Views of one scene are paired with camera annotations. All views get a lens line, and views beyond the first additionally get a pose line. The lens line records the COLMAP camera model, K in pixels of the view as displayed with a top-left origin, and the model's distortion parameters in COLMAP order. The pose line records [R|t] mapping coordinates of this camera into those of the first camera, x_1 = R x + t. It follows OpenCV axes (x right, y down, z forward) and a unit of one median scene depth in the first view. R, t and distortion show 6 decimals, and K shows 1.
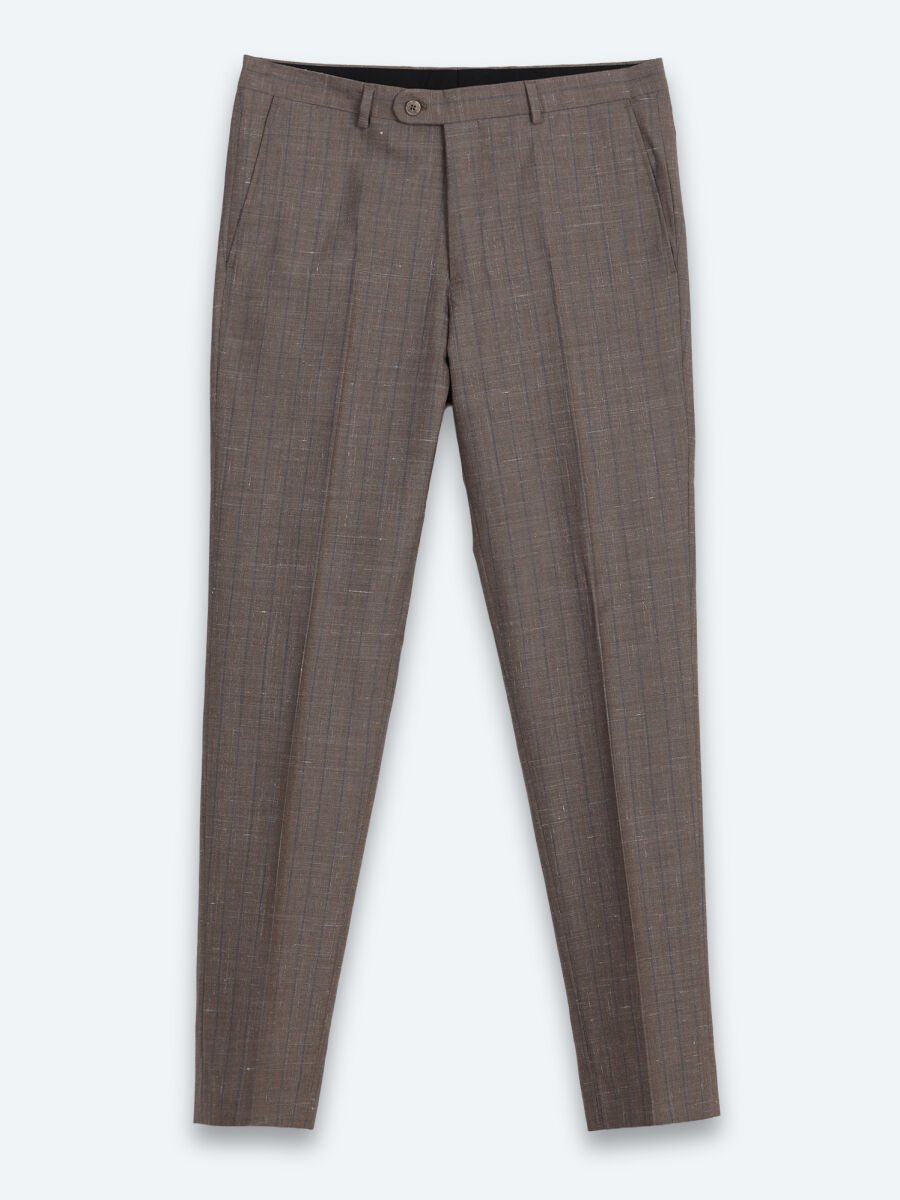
lens RADIAL K [[3043.3, 0, 446.5], [0, 3043.3, 598.2], [0, 0, 1]] dist [0.002694, 0.000000]
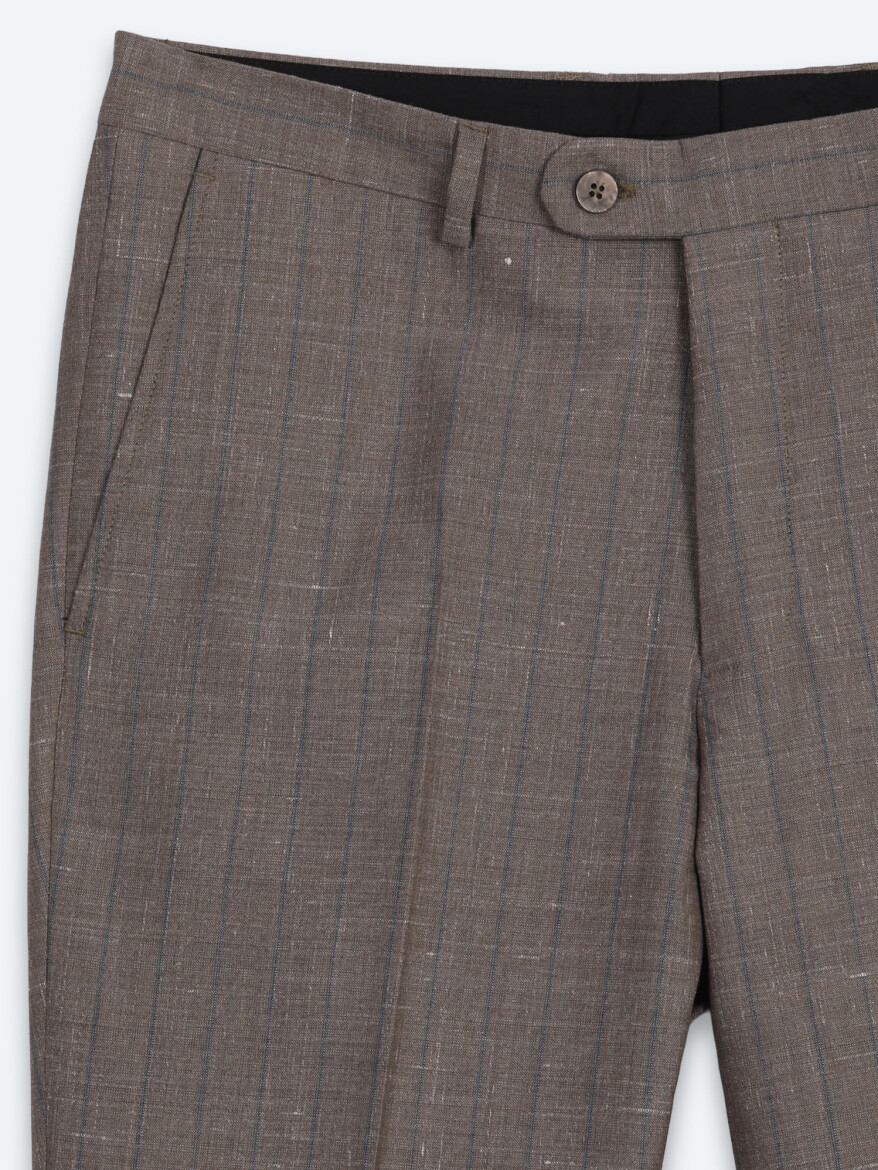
lens RADIAL K [[4752.3, 0, 439.9], [0, 4752.3, 581.1], [0, 0, 1]] dist [0.333118, 0.000000]
pose [[0.998543, -0.006878, -0.053521, 0.000389], [0.000456, 0.992884, -0.119086, -0.047448], [0.053959, 0.118888, 0.991440, 0.442628]]
